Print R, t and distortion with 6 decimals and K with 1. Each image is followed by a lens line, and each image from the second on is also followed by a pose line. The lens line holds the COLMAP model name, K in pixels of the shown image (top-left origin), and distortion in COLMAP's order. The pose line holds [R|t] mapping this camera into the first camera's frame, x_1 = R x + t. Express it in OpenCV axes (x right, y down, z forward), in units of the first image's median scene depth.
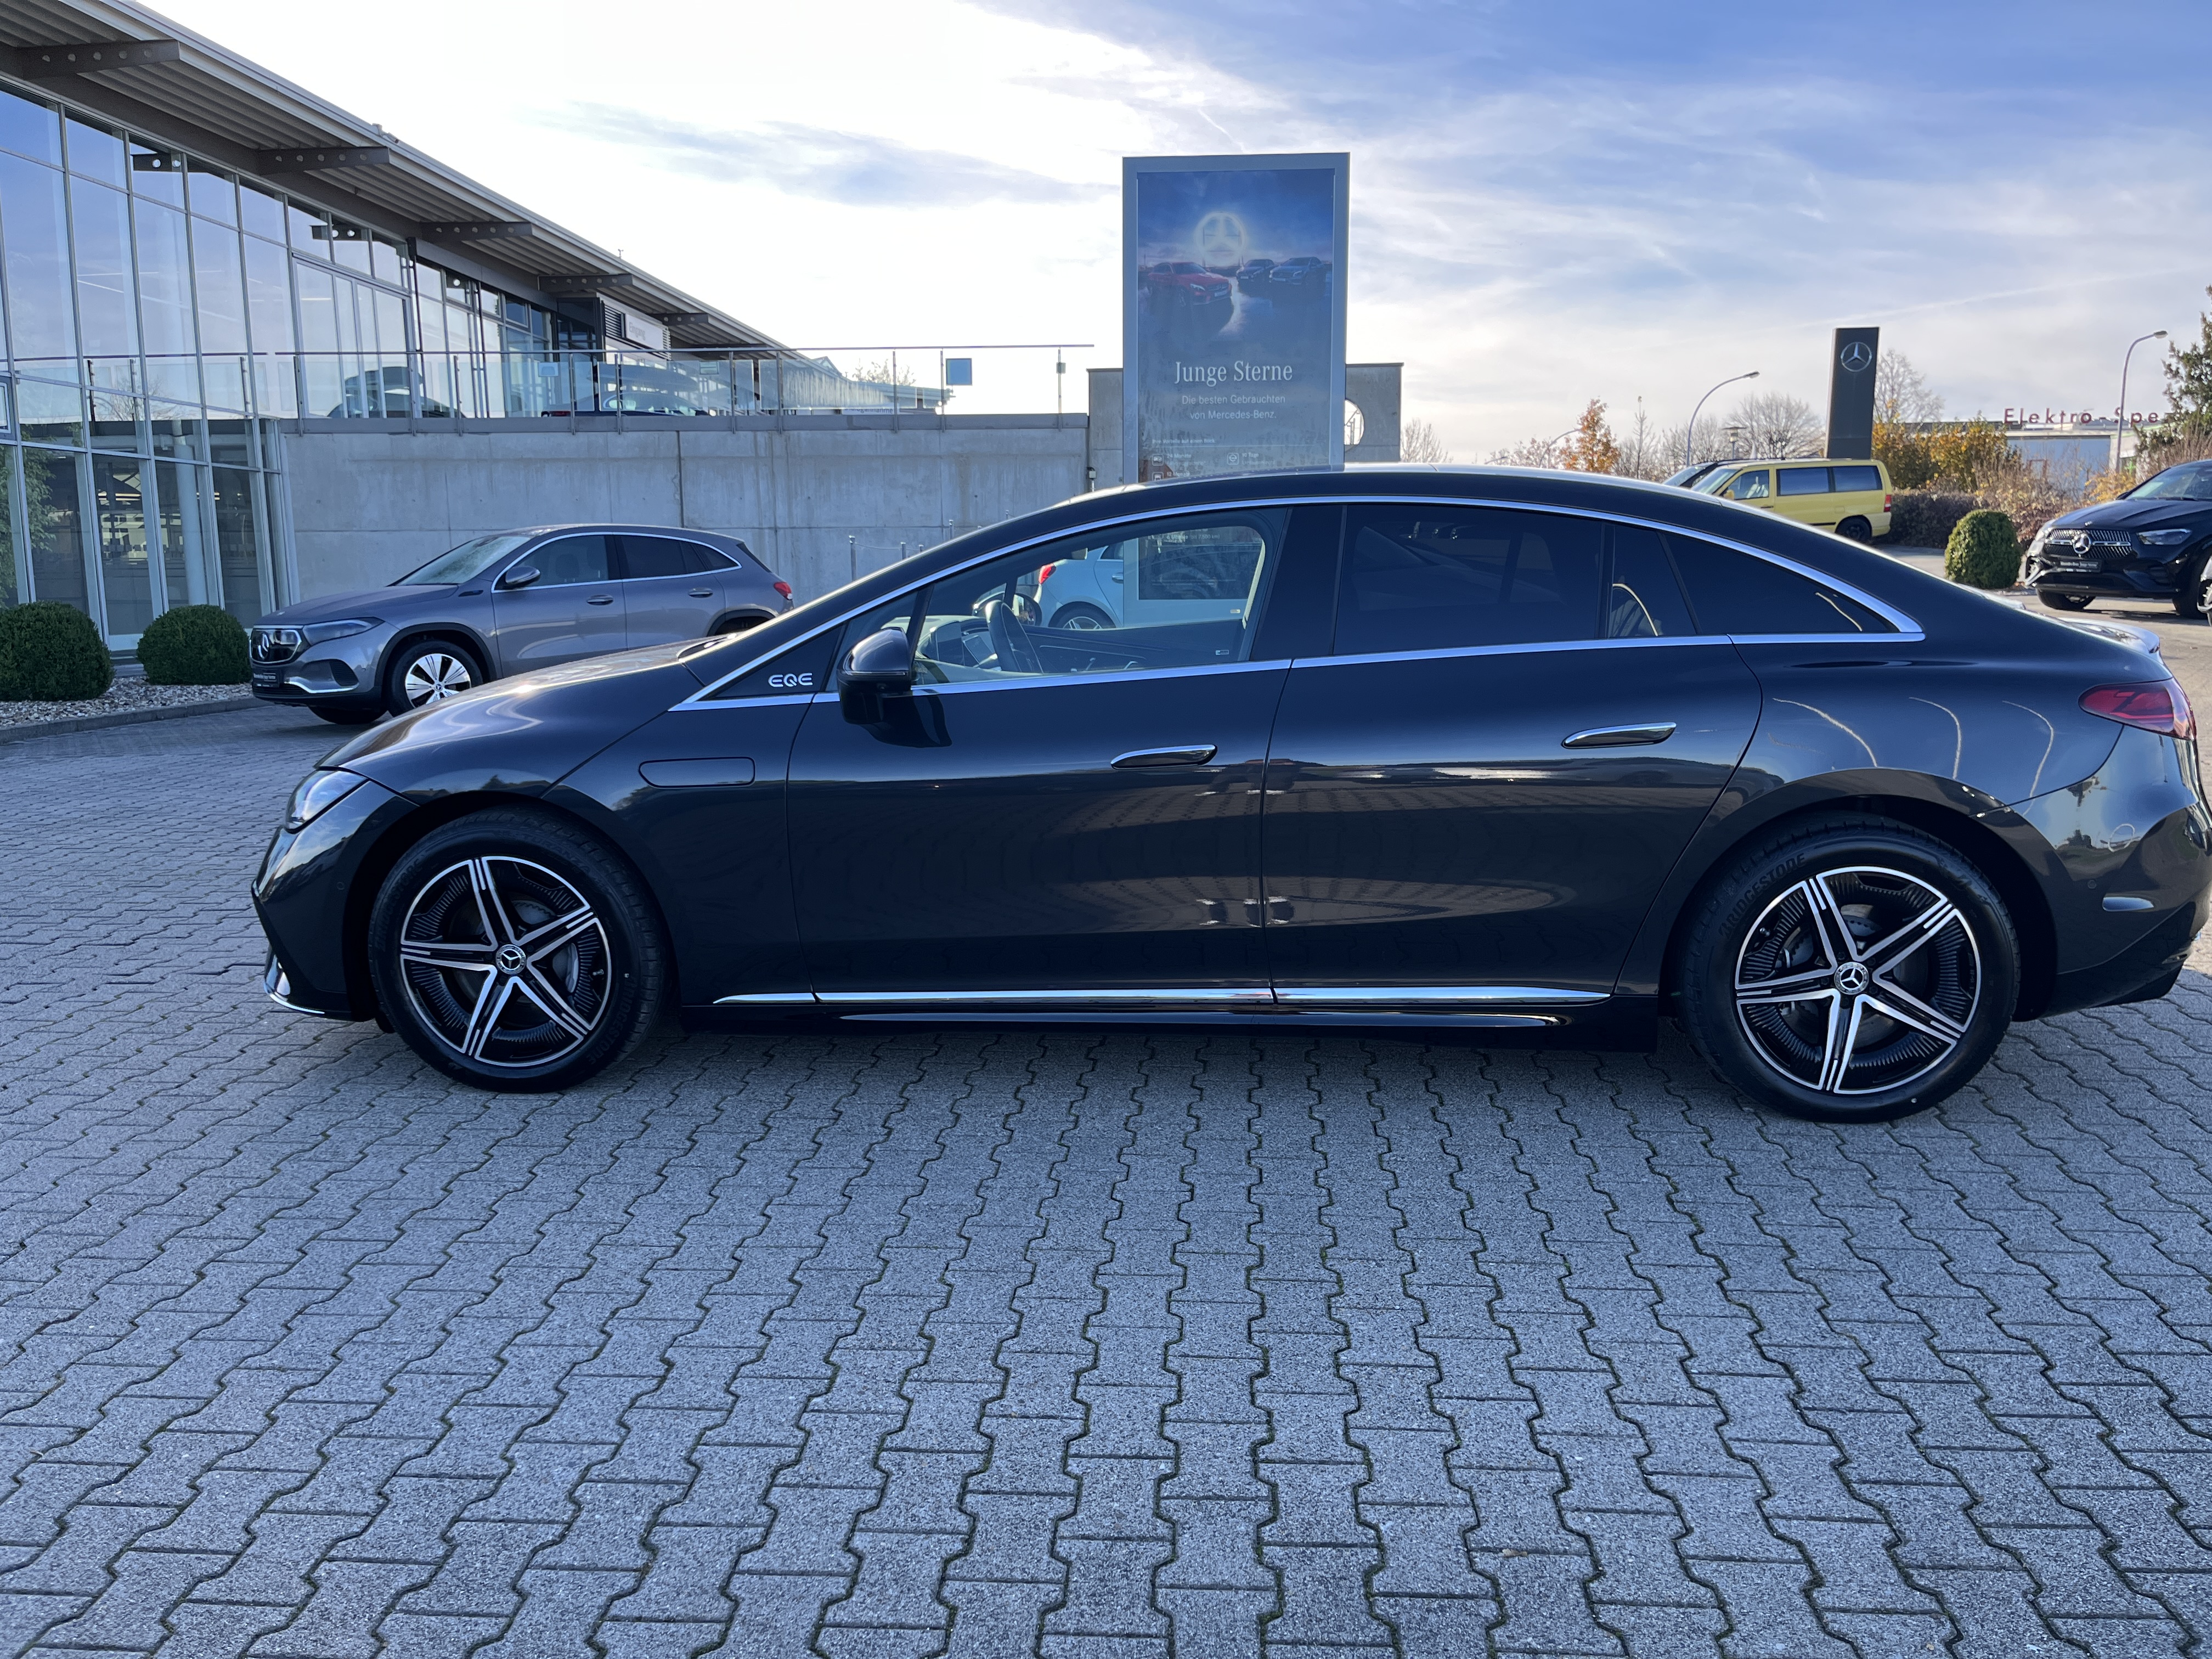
lens RADIAL K [[1683.4, 0, 1101.2], [0, 1683.4, 836.4], [0, 0, 1]] dist [0.071807, -0.097345]
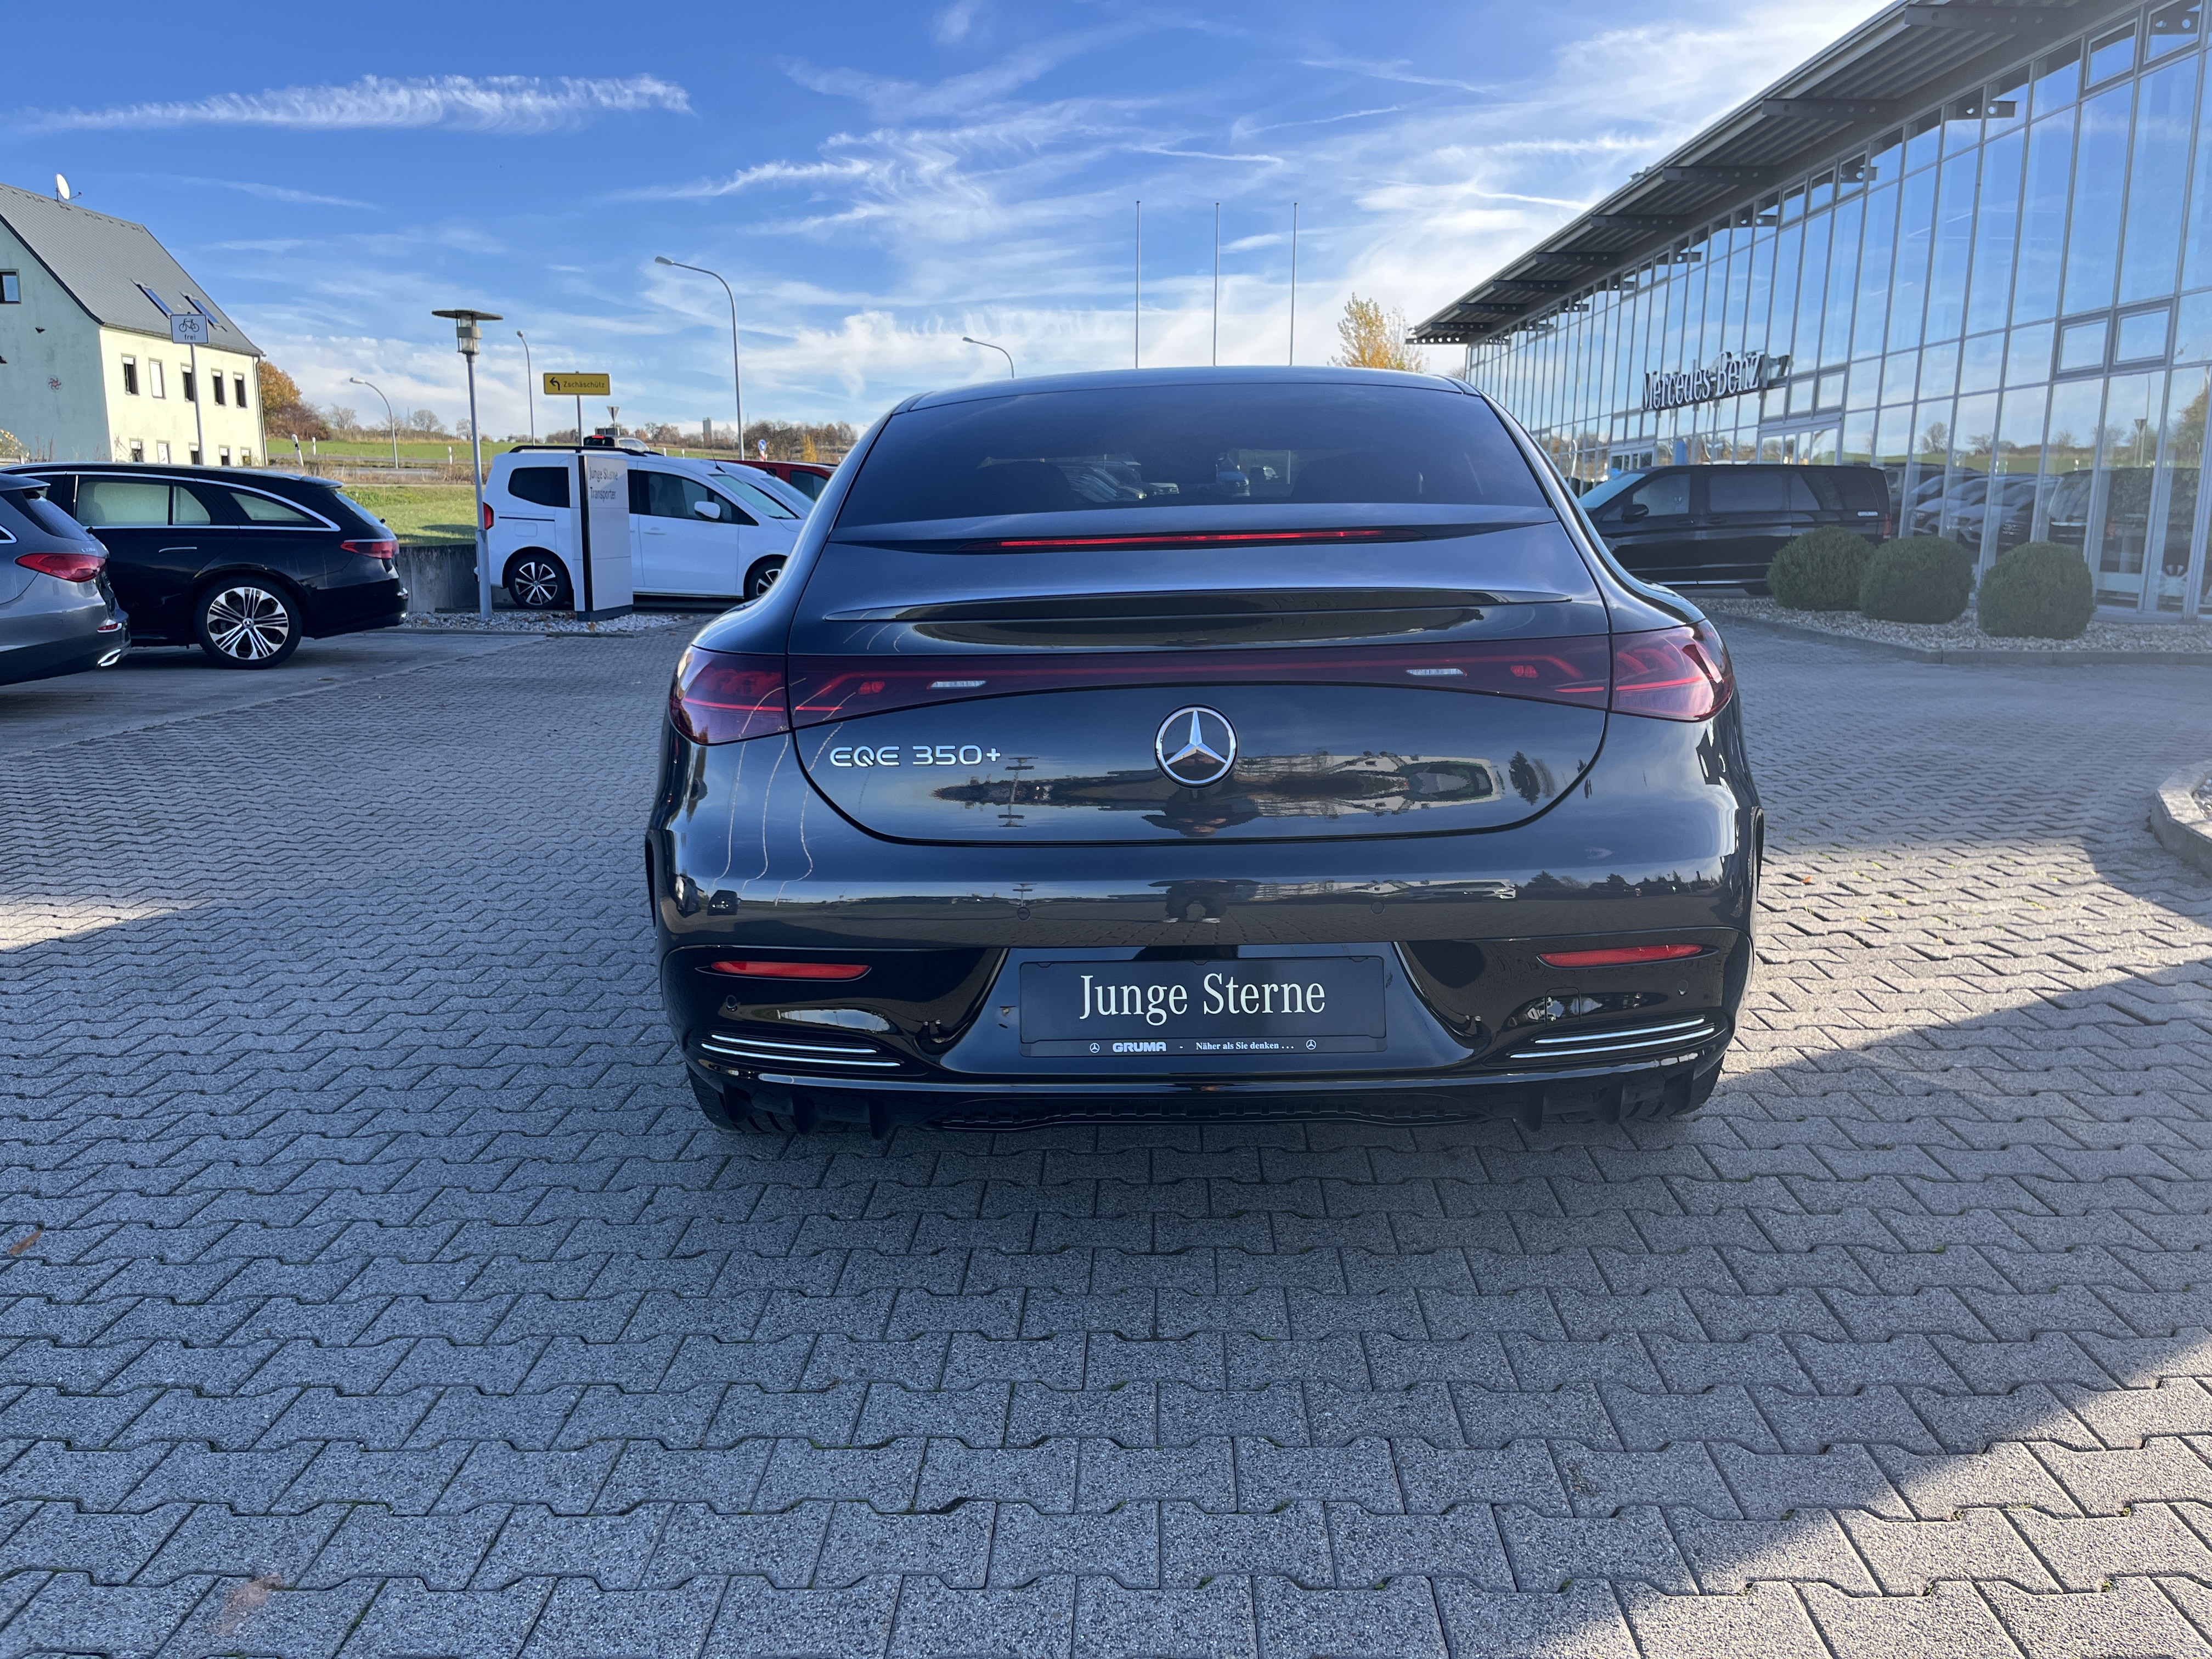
lens RADIAL K [[1683.4, 0, 1115.9], [0, 1683.4, 845.8], [0, 0, 1]] dist [0.071807, -0.097345]
pose [[0.044730, 0.199275, -0.978922, 0.581000], [-0.160390, 0.968624, 0.189850, -0.075866], [0.986040, 0.148517, 0.075289, 0.498713]]
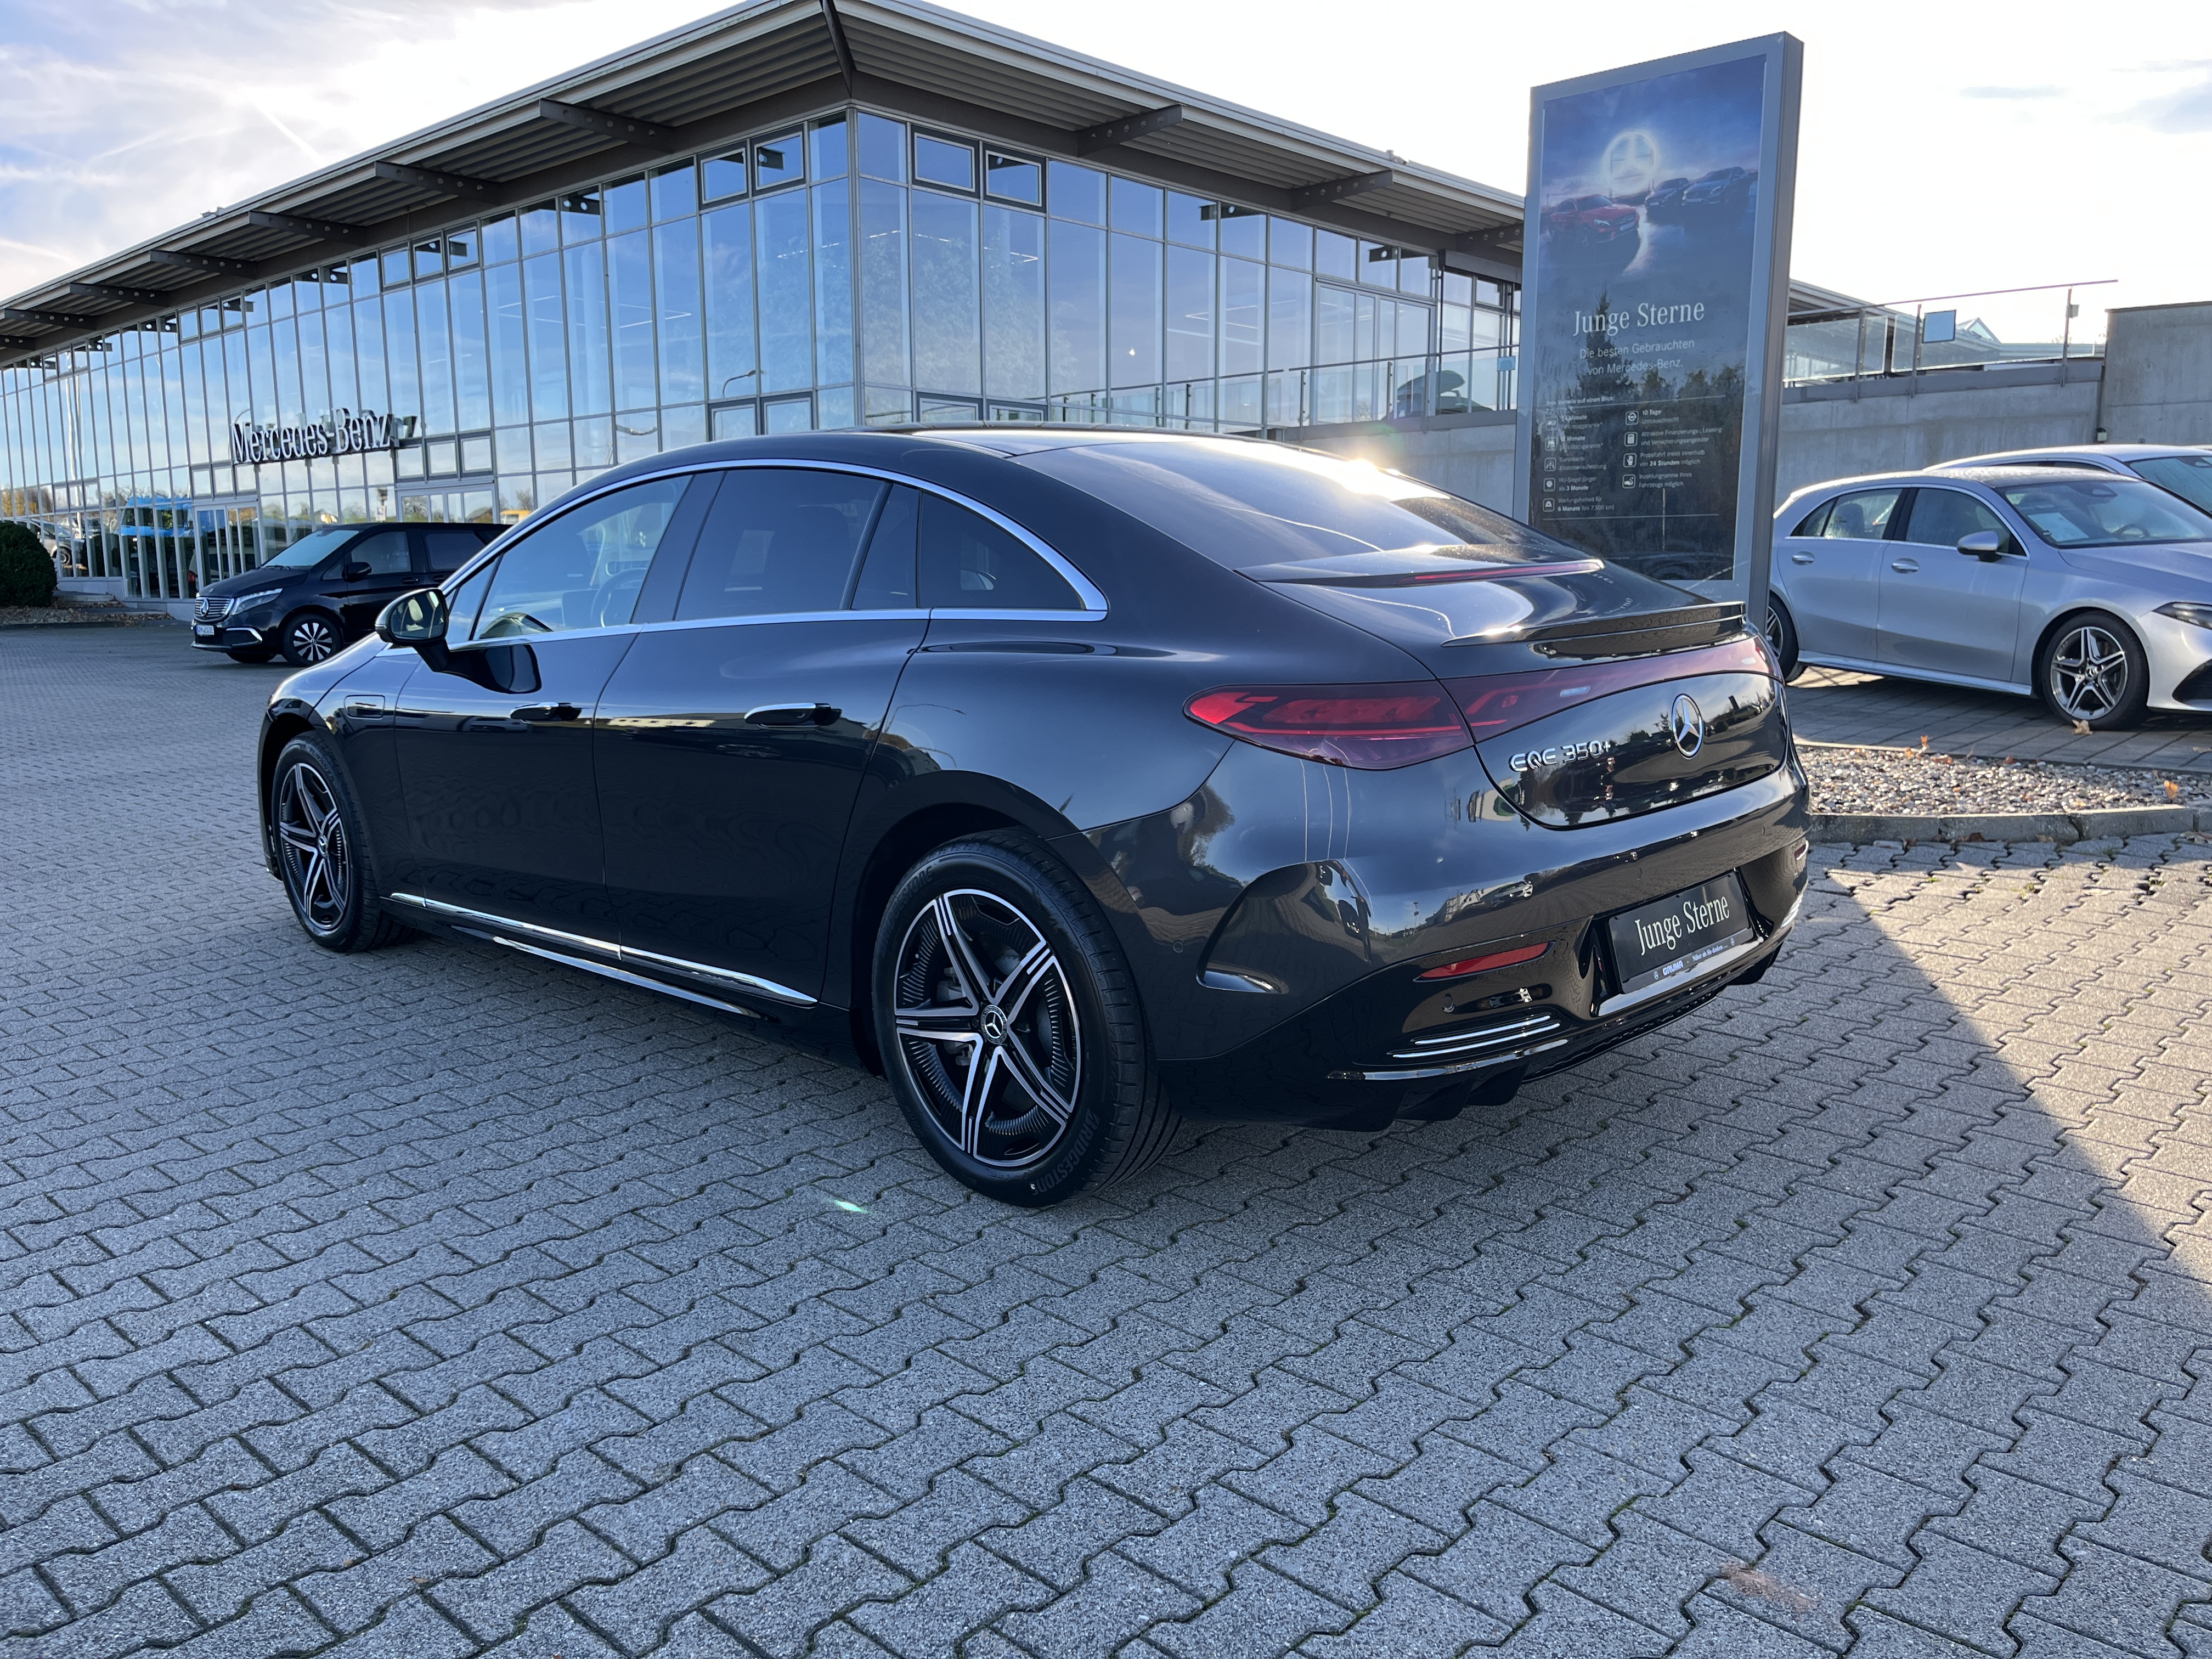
lens RADIAL K [[1683.4, 0, 1116.9], [0, 1683.4, 837.3], [0, 0, 1]] dist [0.071807, -0.097345]
pose [[0.774378, 0.099259, -0.624889, 0.441945], [-0.096497, 0.994592, 0.038402, -0.020054], [0.625321, 0.030562, 0.779769, 0.174426]]
